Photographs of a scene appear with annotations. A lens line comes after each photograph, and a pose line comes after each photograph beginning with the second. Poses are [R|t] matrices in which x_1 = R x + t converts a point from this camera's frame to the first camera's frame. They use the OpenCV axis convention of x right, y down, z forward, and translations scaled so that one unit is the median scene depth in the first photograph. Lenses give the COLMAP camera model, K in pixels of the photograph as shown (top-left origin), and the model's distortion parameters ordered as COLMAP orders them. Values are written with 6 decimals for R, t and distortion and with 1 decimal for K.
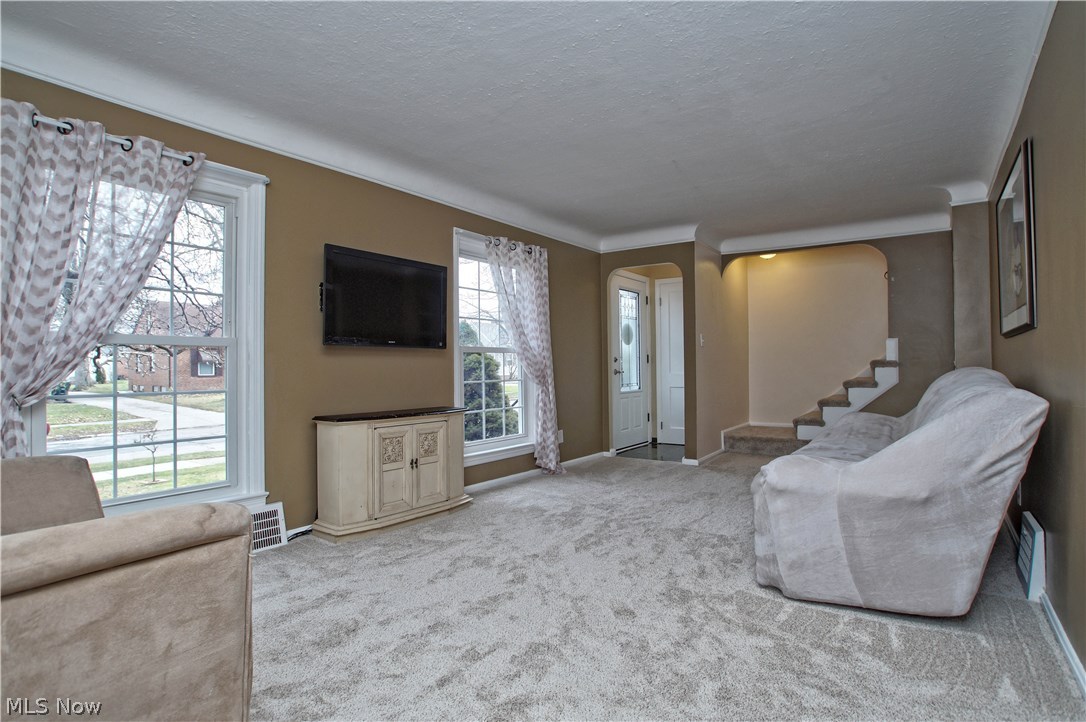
lens RADIAL K [[519.2, 0, 543.5], [0, 519.2, 358.1], [0, 0, 1]] dist [-0.014649, 0.000459]
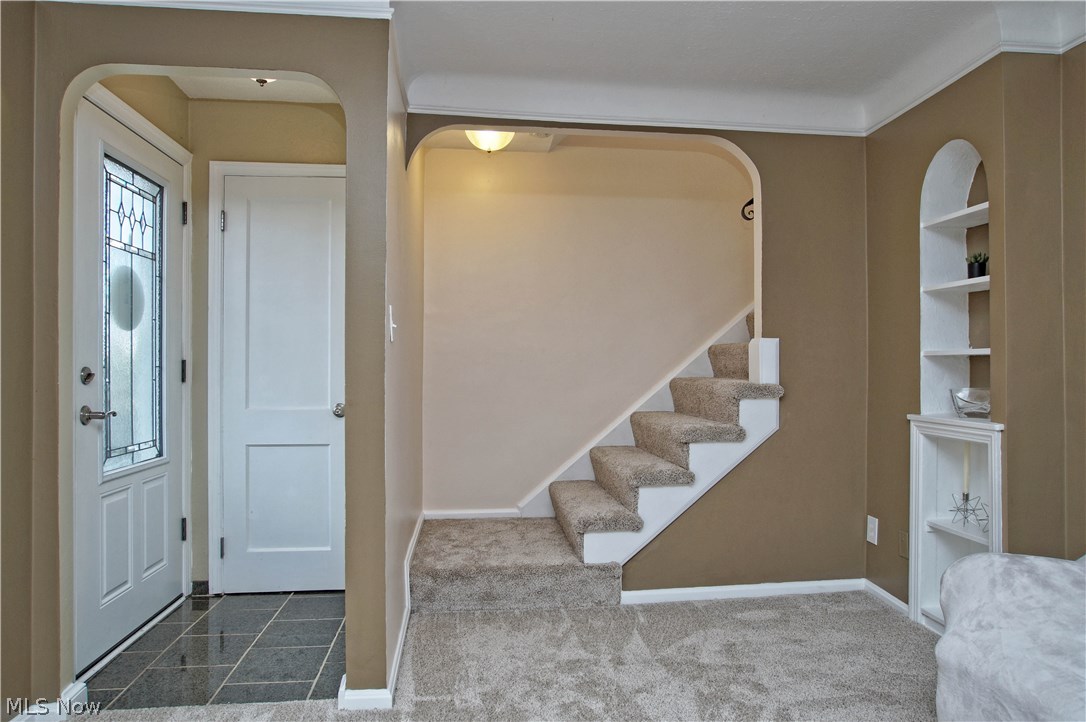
lens RADIAL K [[702.8, 0, 543.0], [0, 702.8, 361.0], [0, 0, 1]] dist [-0.001071, 0.000833]
pose [[0.734291, 0.013592, 0.678698, 0.051962], [-0.016662, 0.999859, -0.001997, -0.009584], [-0.678630, -0.009843, 0.734414, 0.487665]]
